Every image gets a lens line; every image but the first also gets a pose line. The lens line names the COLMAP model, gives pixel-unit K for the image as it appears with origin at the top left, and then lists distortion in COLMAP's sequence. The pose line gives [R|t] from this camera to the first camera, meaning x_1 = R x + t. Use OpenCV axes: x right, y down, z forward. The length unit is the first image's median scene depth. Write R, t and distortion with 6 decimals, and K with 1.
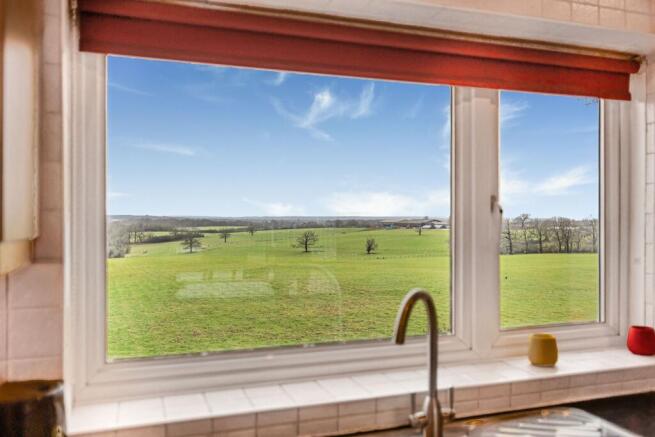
lens RADIAL K [[561.2, 0, 326.9], [0, 561.2, 217.2], [0, 0, 1]] dist [-0.052977, -0.002922]
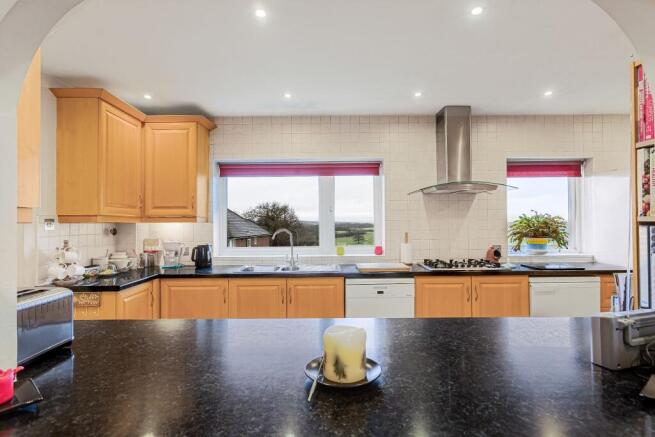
lens RADIAL K [[344.9, 0, 328.5], [0, 344.9, 217.5], [0, 0, 1]] dist [-0.000670, 0.000493]
pose [[0.943835, -0.011062, -0.330231, 0.719194], [0.006201, 0.999856, -0.015769, 0.043865], [0.330358, 0.012836, 0.943768, -0.735864]]
